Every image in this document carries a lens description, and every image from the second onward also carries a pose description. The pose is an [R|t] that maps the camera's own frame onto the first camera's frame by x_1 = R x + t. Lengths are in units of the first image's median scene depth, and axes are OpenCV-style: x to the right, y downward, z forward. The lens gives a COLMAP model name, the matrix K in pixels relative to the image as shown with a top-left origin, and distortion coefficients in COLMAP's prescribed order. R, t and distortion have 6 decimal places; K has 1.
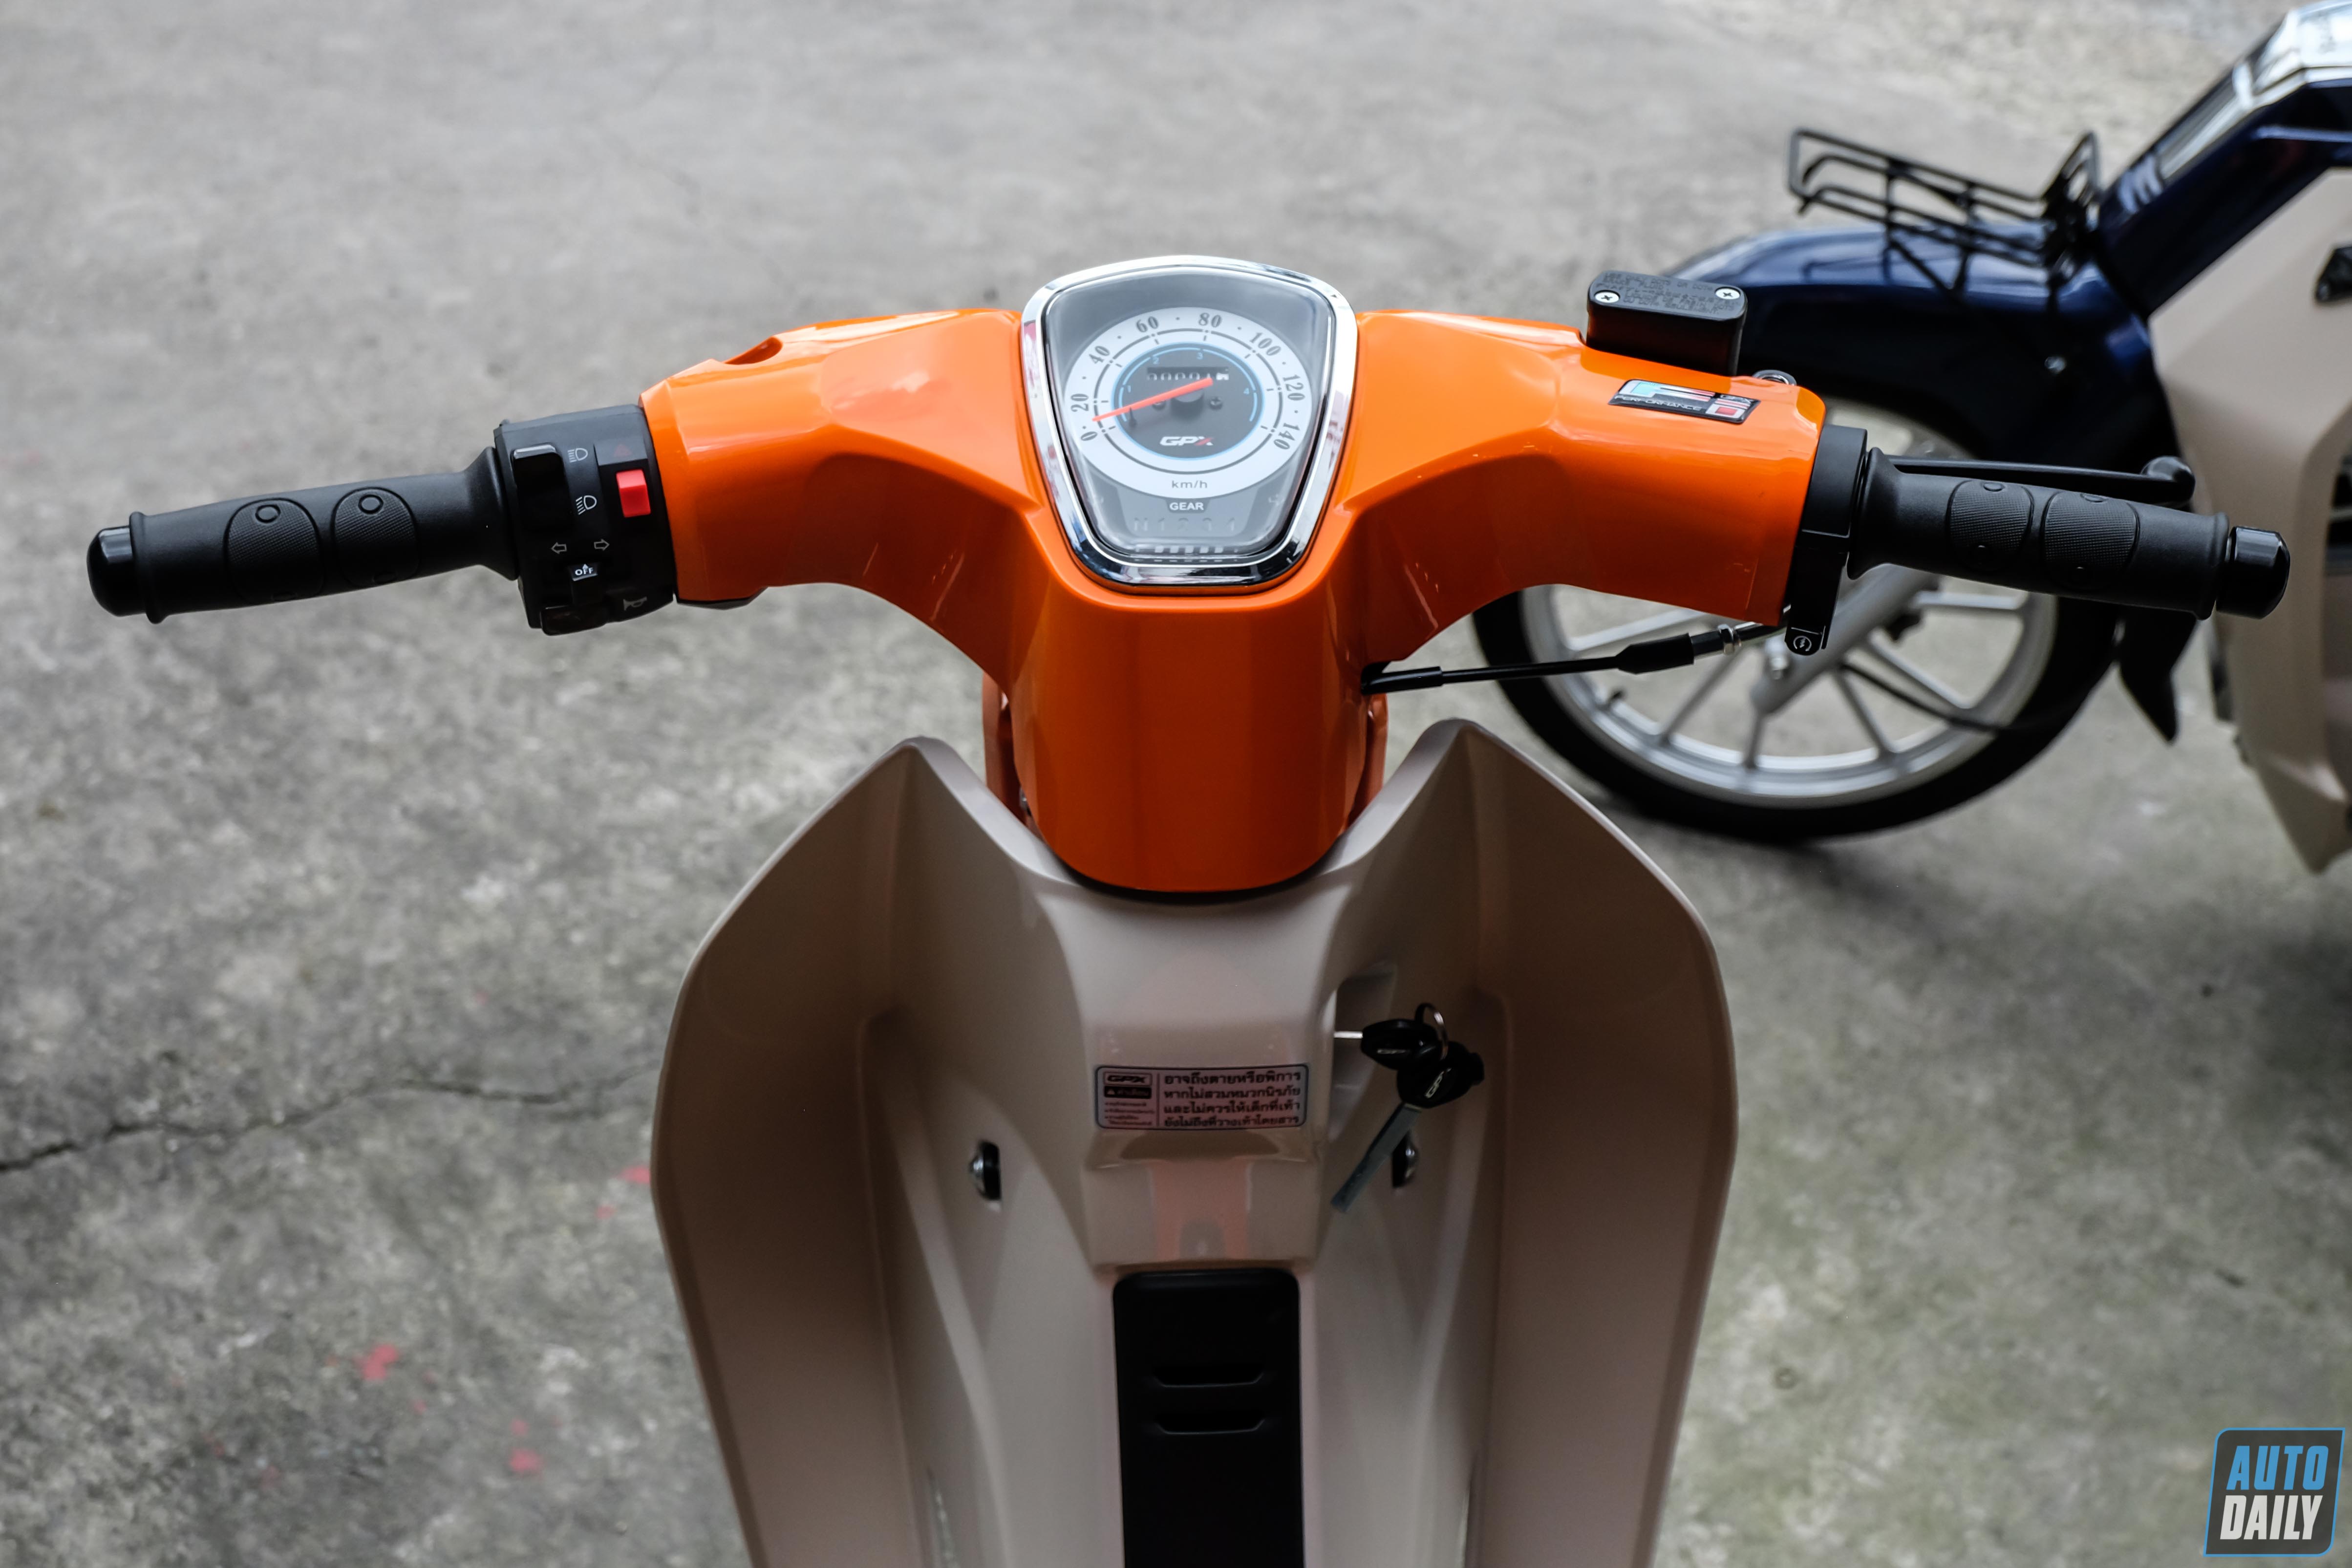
lens RADIAL K [[2860.2, 0, 1178.1], [0, 2860.2, 782.0], [0, 0, 1]] dist [-0.016728, 0.000000]
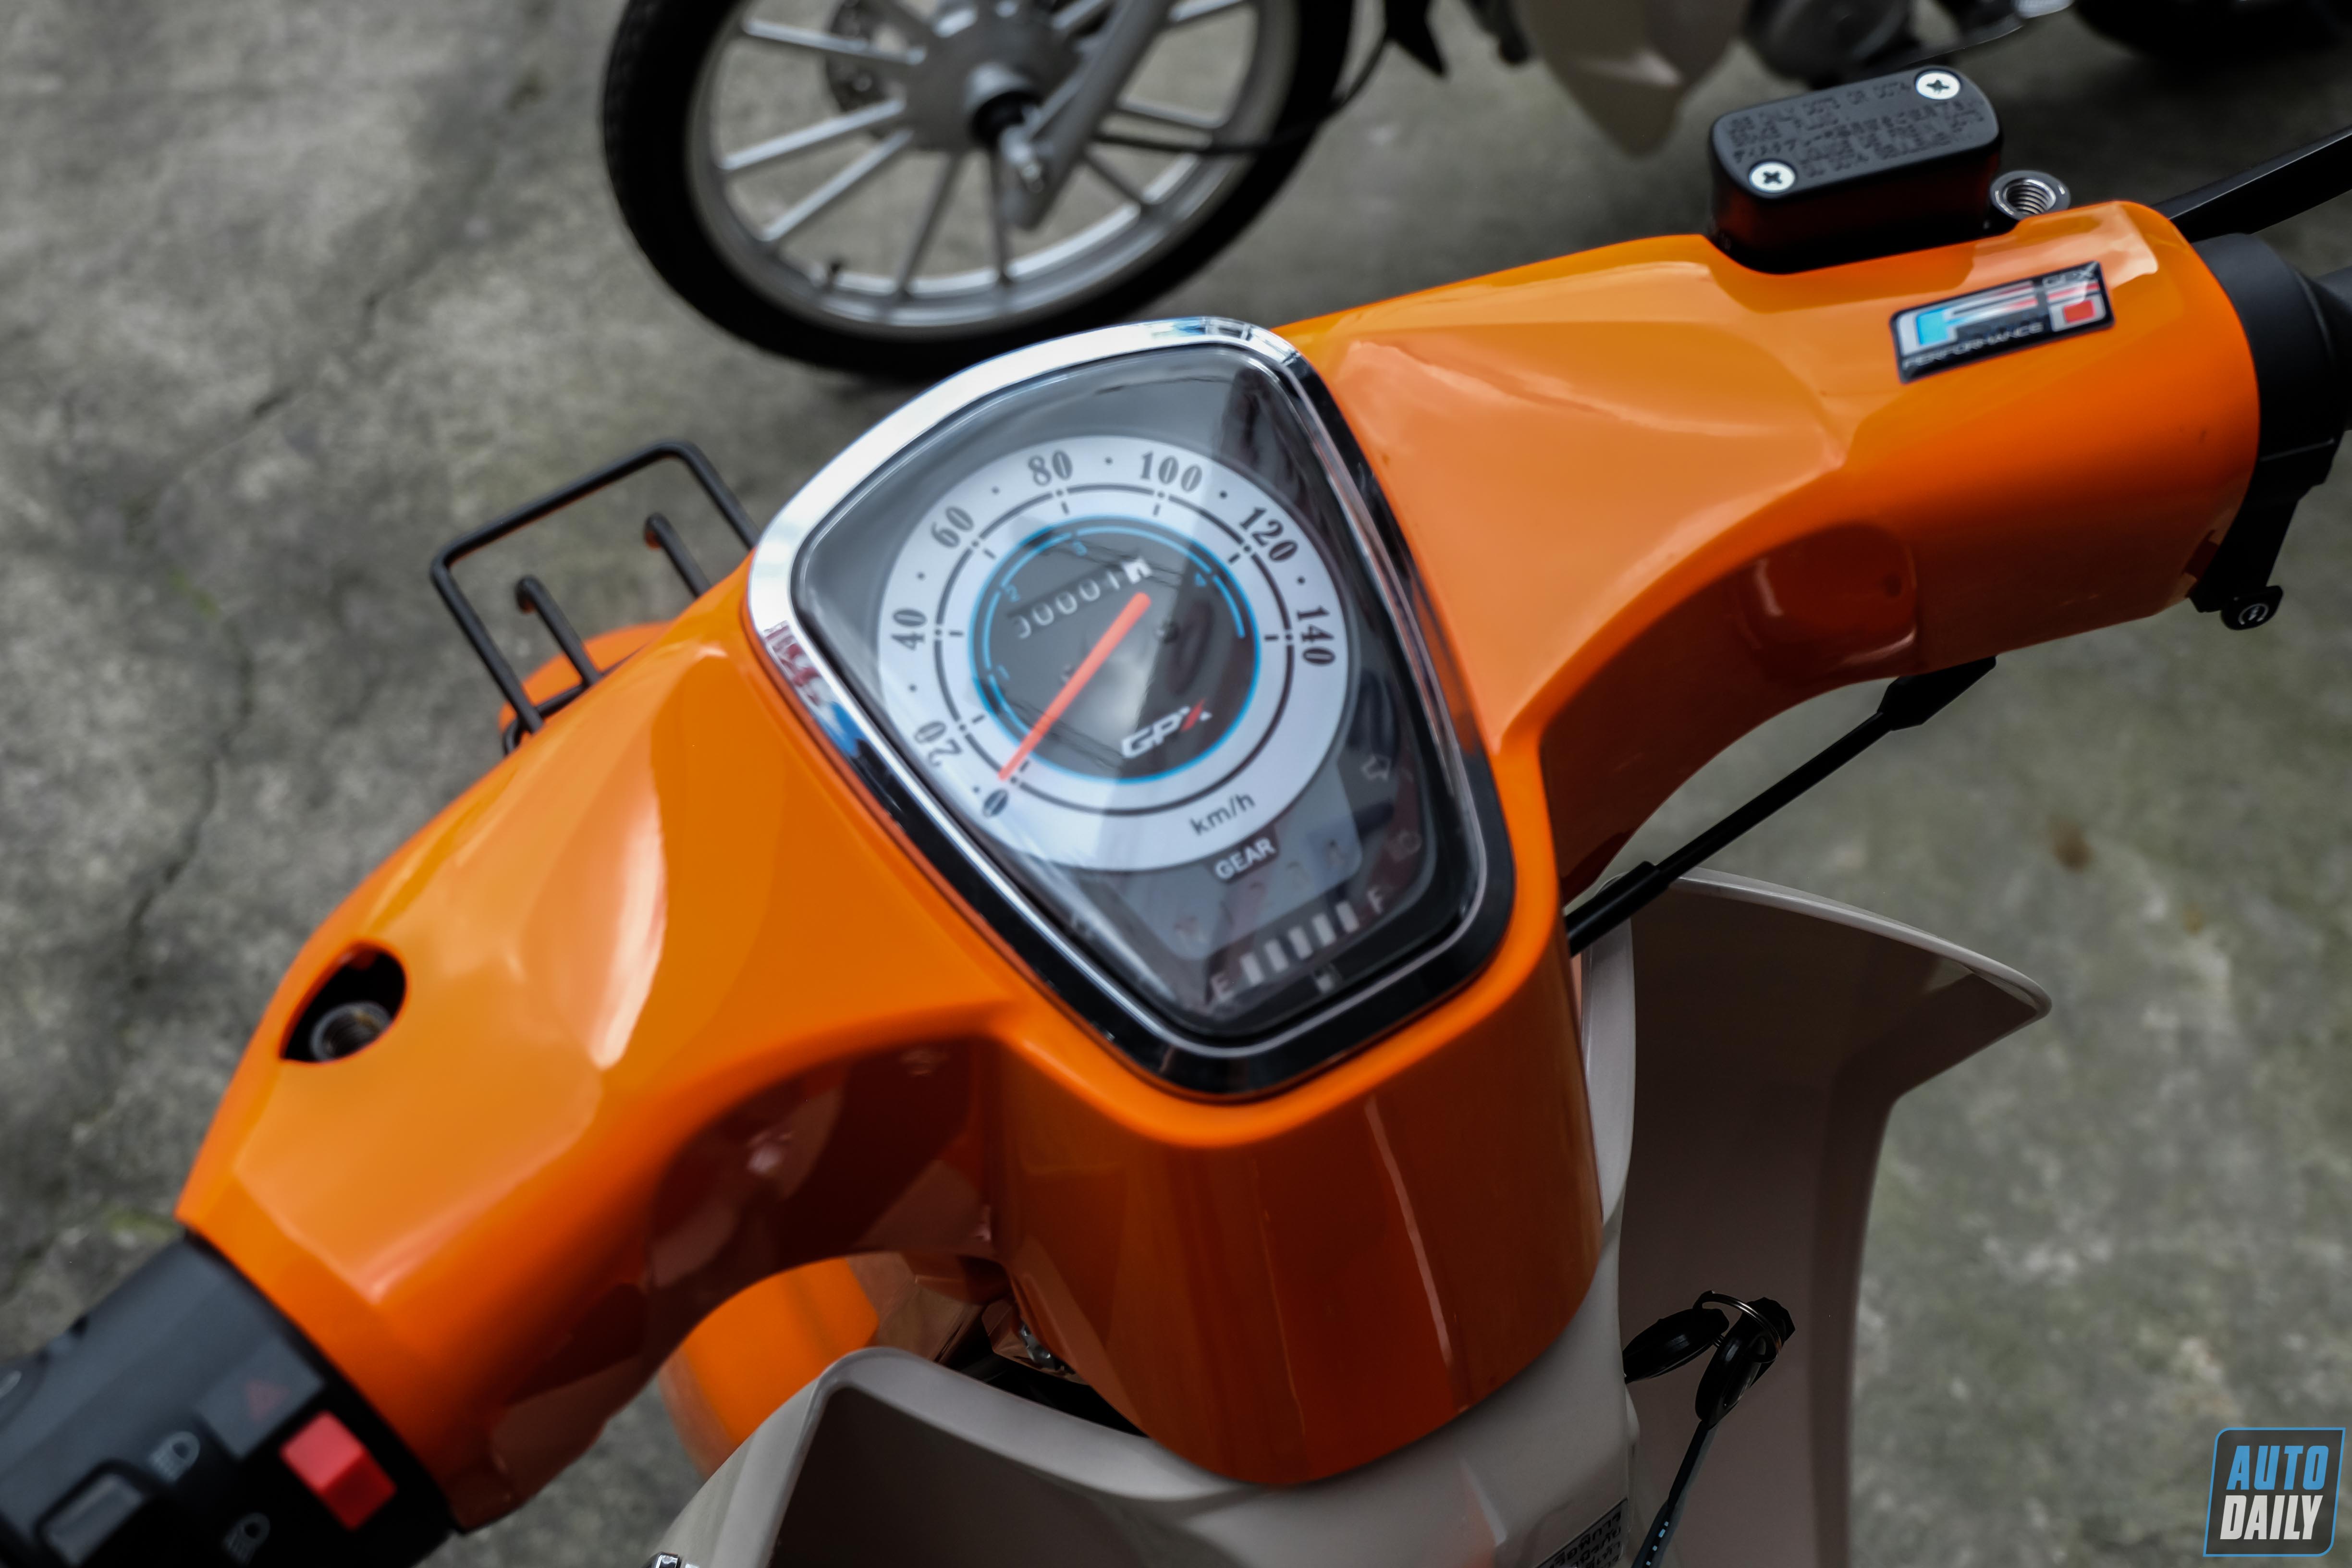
lens RADIAL K [[2860.1, 0, 1174.2], [0, 2860.1, 786.9], [0, 0, 1]] dist [-0.016728, 0.000000]
pose [[0.852746, -0.446488, 0.271058, -0.133084], [0.372731, 0.883715, 0.283052, -0.241228], [-0.365918, -0.140340, 0.920005, 0.483628]]
